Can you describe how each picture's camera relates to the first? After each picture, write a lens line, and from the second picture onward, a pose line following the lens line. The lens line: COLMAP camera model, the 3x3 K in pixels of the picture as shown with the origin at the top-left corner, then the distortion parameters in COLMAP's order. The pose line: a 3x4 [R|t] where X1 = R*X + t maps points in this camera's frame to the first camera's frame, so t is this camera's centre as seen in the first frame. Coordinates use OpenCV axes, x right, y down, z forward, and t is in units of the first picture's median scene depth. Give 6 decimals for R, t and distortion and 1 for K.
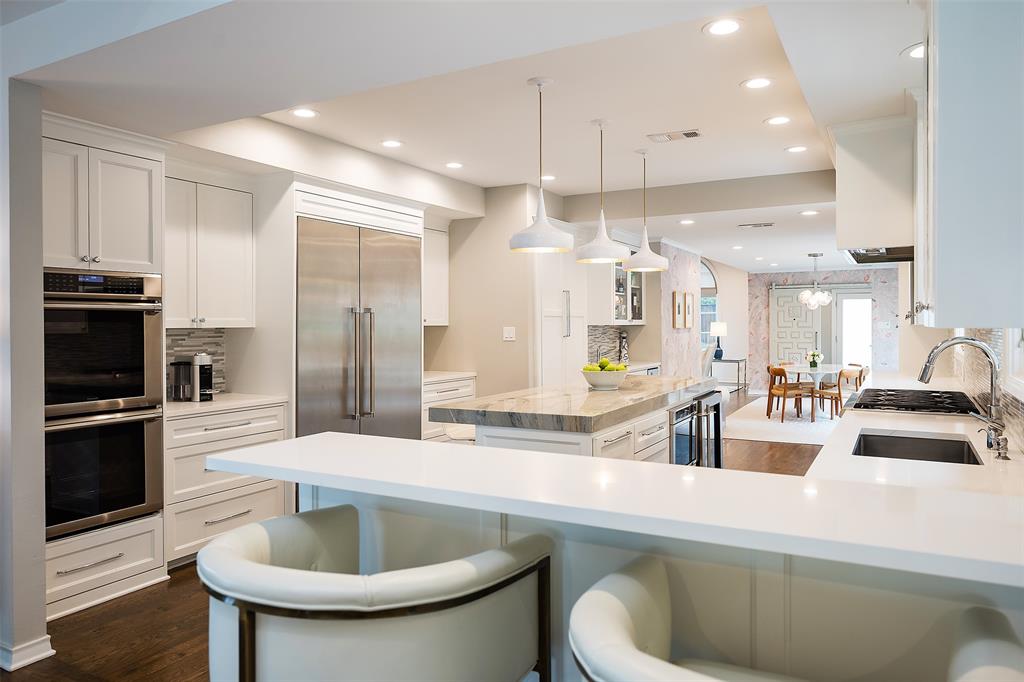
lens RADIAL K [[683.6, 0, 508.5], [0, 683.6, 335.3], [0, 0, 1]] dist [-0.004176, 0.003370]
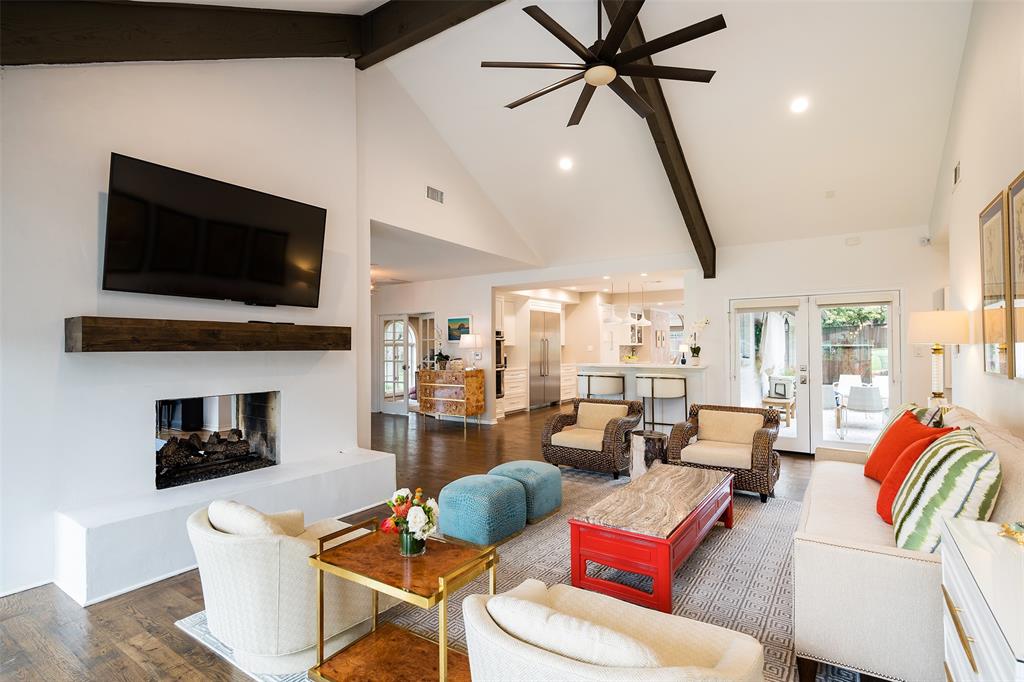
lens RADIAL K [[496.5, 0, 505.8], [0, 496.5, 339.7], [0, 0, 1]] dist [0.002394, -0.000003]
pose [[0.997190, -0.000005, -0.074918, -0.196970], [-0.002255, 0.999545, -0.030086, 0.024672], [0.074884, 0.030170, 0.996736, -1.010128]]
